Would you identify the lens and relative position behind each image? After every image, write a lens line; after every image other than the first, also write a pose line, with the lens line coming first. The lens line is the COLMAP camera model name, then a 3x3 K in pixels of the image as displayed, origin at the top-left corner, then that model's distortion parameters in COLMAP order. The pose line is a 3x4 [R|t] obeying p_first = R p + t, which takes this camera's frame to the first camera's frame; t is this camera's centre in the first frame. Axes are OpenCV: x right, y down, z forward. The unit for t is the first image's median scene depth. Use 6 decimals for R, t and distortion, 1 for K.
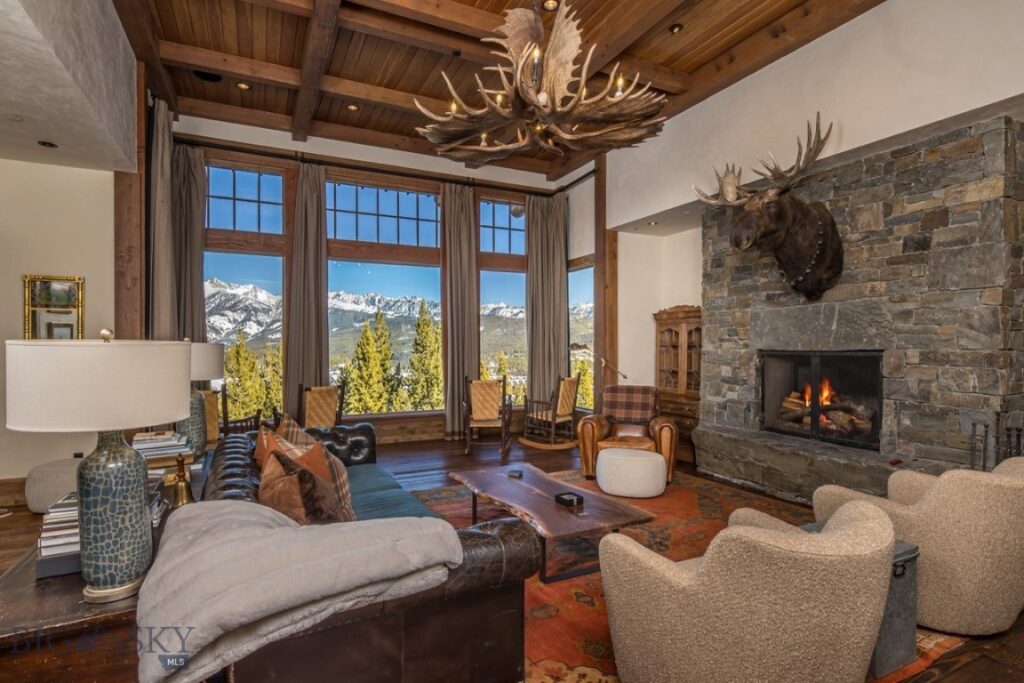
lens RADIAL K [[472.5, 0, 507.1], [0, 472.5, 344.9], [0, 0, 1]] dist [0.002569, -0.000322]
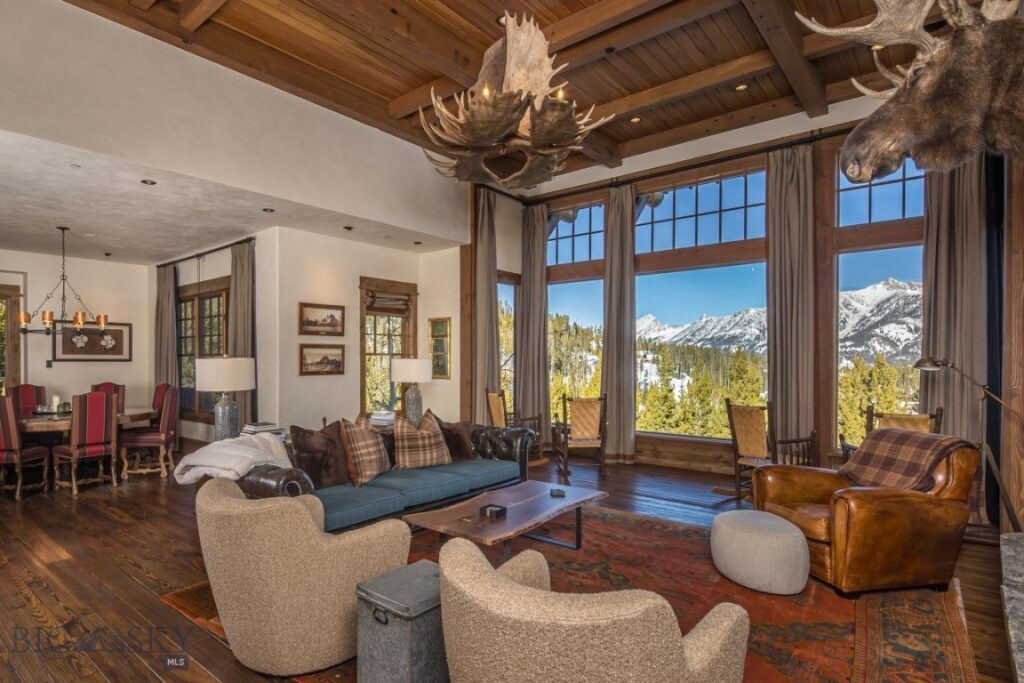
lens RADIAL K [[572.1, 0, 517.4], [0, 572.1, 360.6], [0, 0, 1]] dist [-0.041281, -0.000457]
pose [[0.403032, 0.005138, -0.915171, 0.626343], [-0.003213, 0.999986, 0.004199, -0.001265], [0.915180, 0.001248, 0.403043, 0.275489]]
